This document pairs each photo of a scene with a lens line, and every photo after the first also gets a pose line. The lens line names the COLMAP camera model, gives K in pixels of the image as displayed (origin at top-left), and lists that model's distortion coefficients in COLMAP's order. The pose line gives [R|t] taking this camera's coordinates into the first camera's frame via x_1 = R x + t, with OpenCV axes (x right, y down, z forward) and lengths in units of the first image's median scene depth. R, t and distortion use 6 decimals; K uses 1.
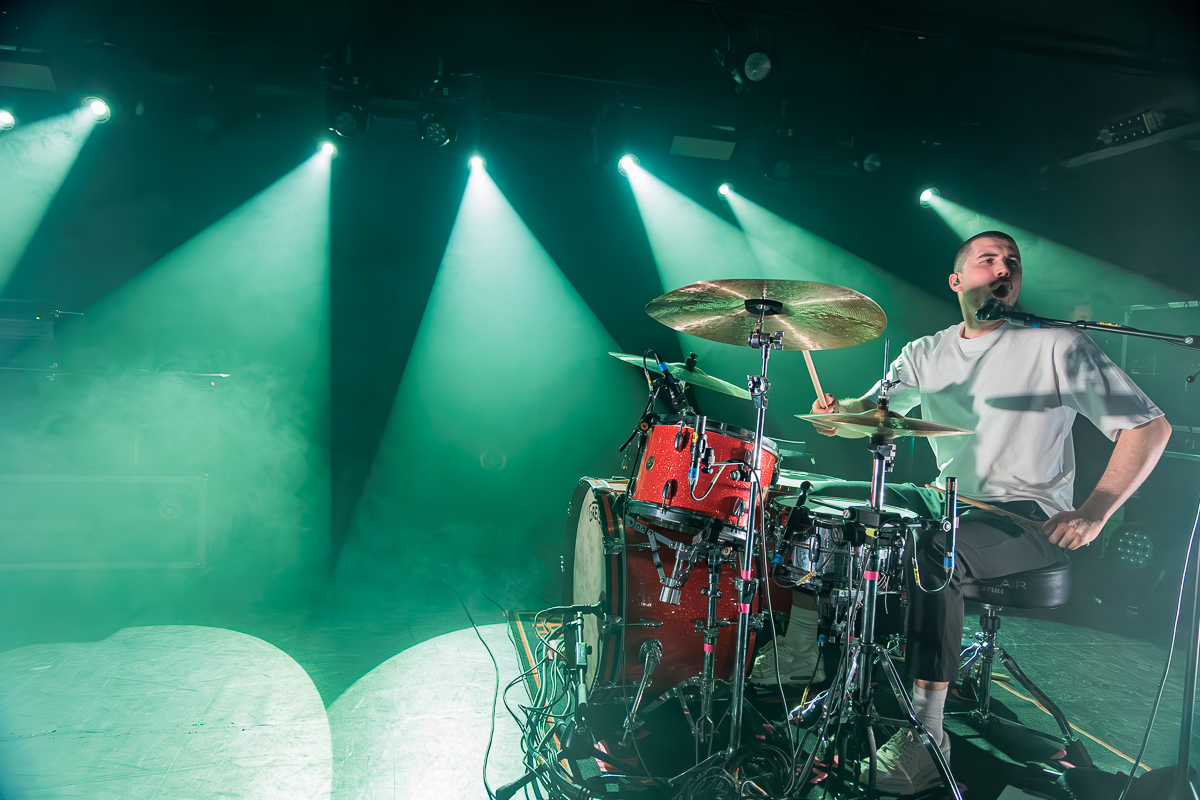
lens RADIAL K [[824.5, 0, 619.4], [0, 824.5, 392.9], [0, 0, 1]] dist [0.032546, -0.005847]
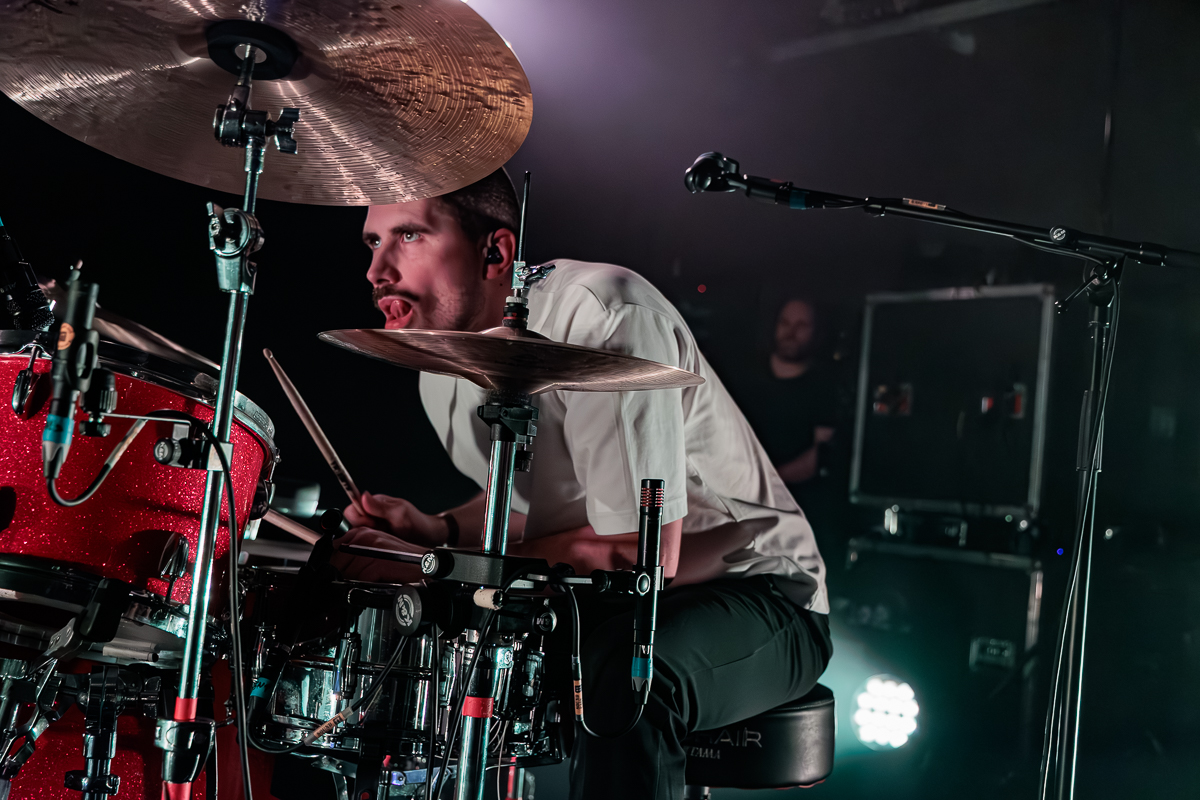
lens RADIAL K [[1614.8, 0, 600.0], [0, 1614.8, 400.0], [0, 0, 1]] dist [0.012270, -0.005821]
pose [[0.918567, 0.042223, 0.393003, 0.023512], [-0.023446, 0.998348, -0.052460, 0.105399], [-0.394569, 0.038974, 0.918040, 0.194977]]
